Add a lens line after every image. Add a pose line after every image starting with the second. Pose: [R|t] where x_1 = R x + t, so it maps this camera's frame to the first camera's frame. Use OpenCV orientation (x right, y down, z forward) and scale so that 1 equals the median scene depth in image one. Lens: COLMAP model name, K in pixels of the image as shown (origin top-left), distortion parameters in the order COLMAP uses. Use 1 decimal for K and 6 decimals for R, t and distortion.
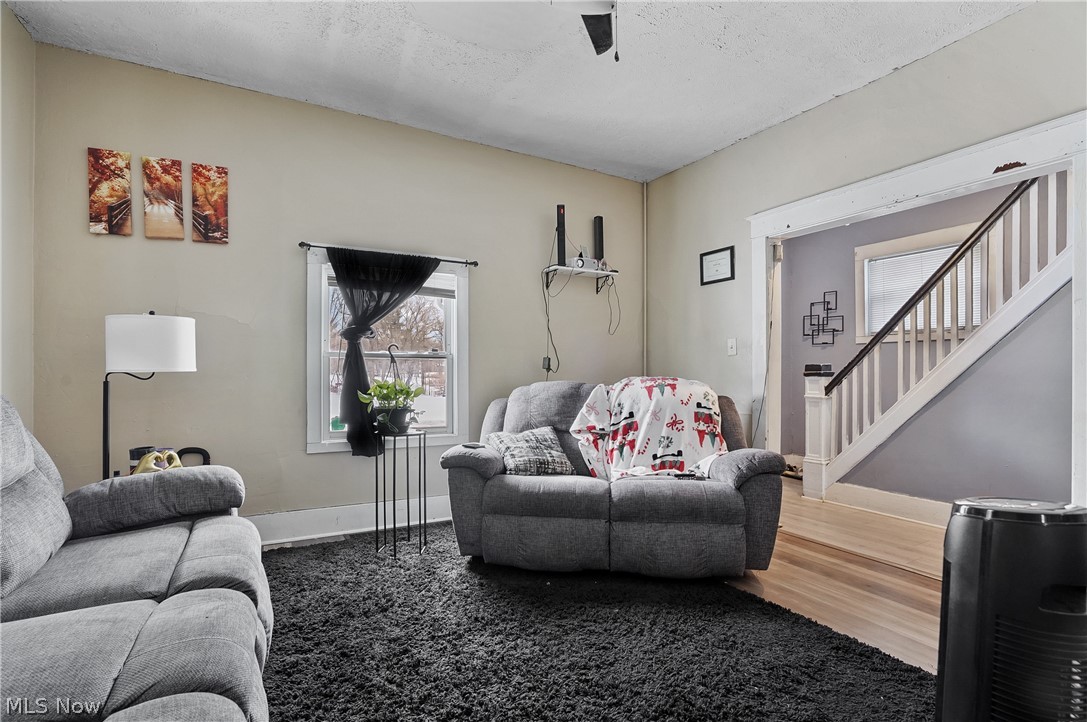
lens RADIAL K [[500.3, 0, 541.5], [0, 500.3, 367.7], [0, 0, 1]] dist [-0.040151, -0.000291]
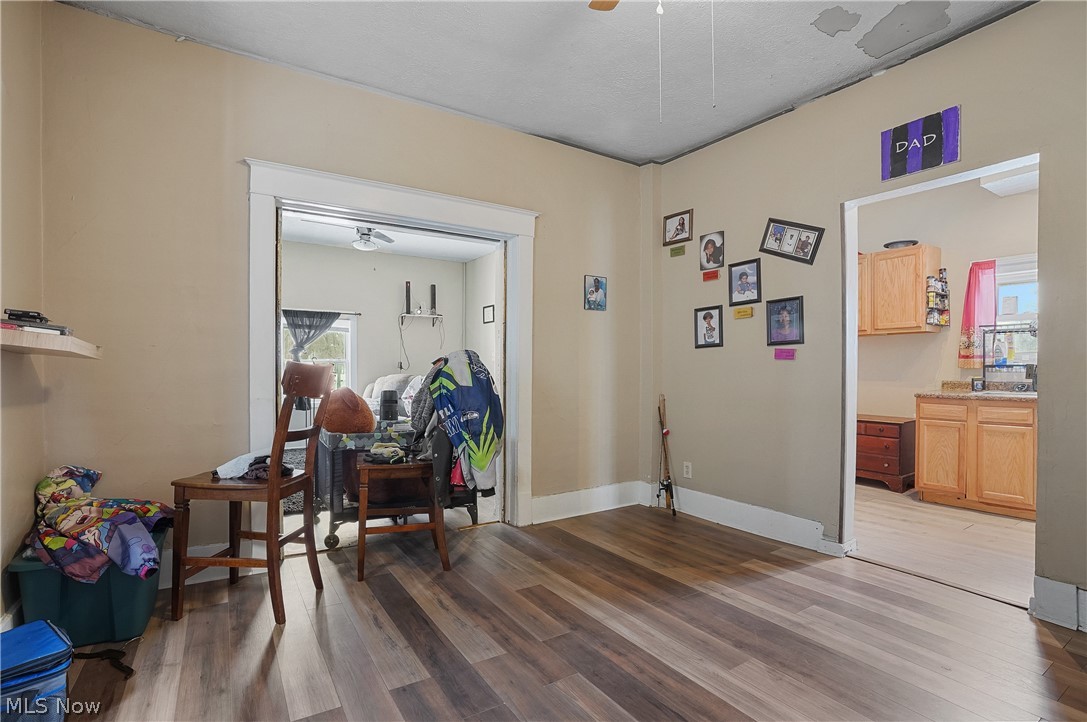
lens RADIAL K [[500.3, 0, 544.9], [0, 500.3, 364.7], [0, 0, 1]] dist [-0.040151, -0.000291]
pose [[0.999012, -0.002712, 0.044357, 0.477521], [0.002913, 0.999986, -0.004465, 0.000133], [-0.044344, 0.004590, 0.999006, -0.926938]]
